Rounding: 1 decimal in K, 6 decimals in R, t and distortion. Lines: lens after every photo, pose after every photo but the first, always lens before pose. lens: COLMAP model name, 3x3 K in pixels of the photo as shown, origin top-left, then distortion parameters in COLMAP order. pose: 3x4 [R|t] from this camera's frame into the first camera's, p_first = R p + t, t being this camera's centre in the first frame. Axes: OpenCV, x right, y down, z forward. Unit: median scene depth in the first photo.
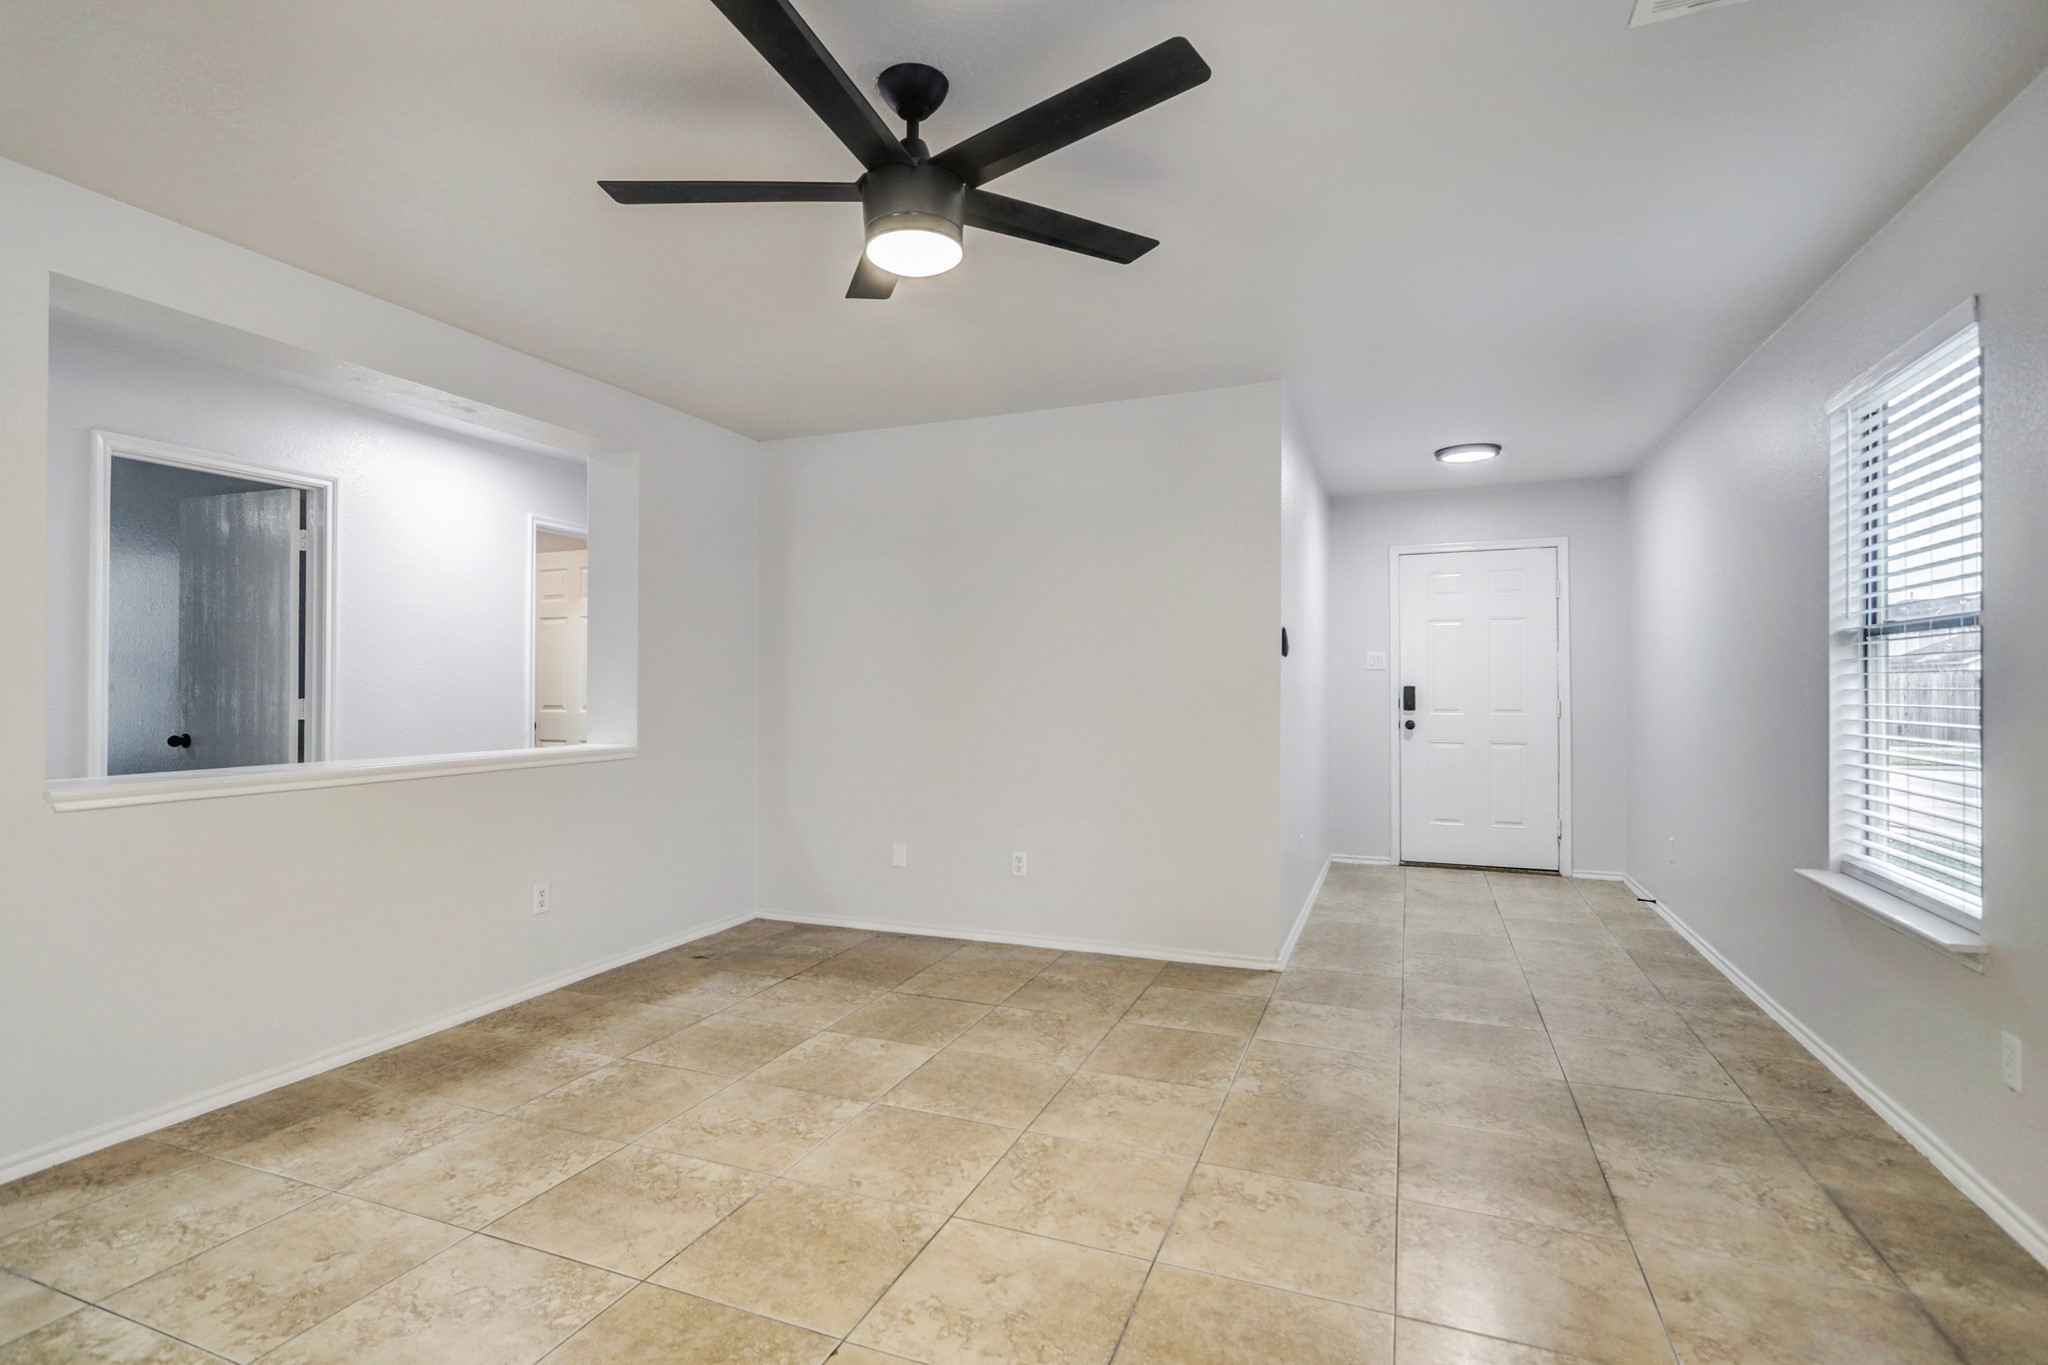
lens RADIAL K [[980.8, 0, 1027.8], [0, 980.8, 685.8], [0, 0, 1]] dist [-0.000513, 0.000195]
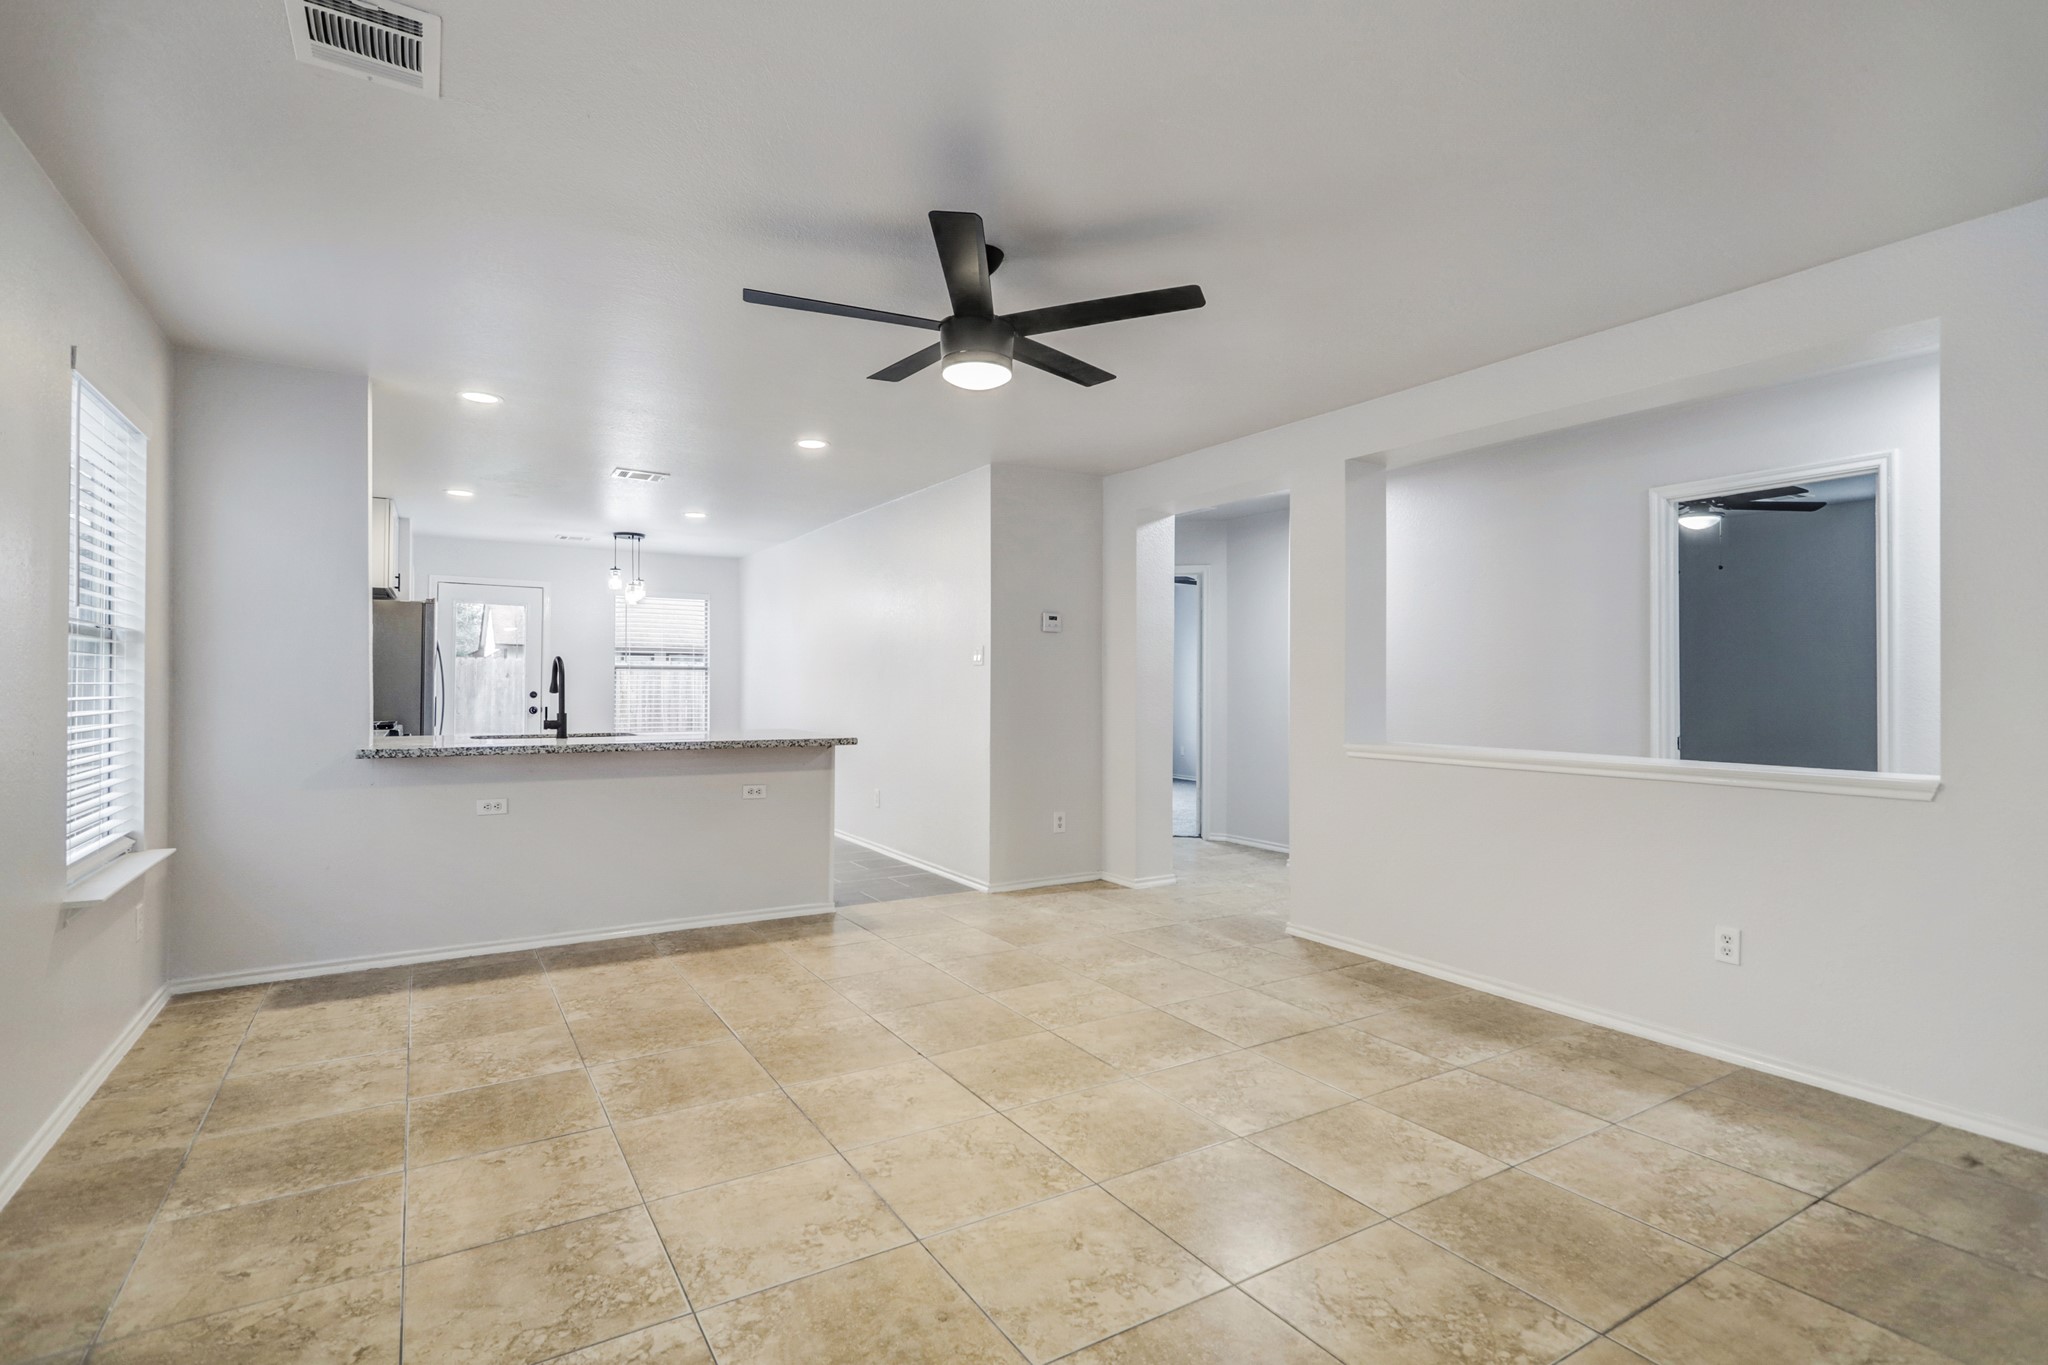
lens RADIAL K [[980.8, 0, 1028.1], [0, 980.8, 678.3], [0, 0, 1]] dist [-0.000513, 0.000195]
pose [[-0.598258, -0.008890, -0.801254, 0.683316], [-0.003355, 0.999957, -0.008589, 0.001626], [0.801296, -0.002450, -0.598263, 1.347427]]
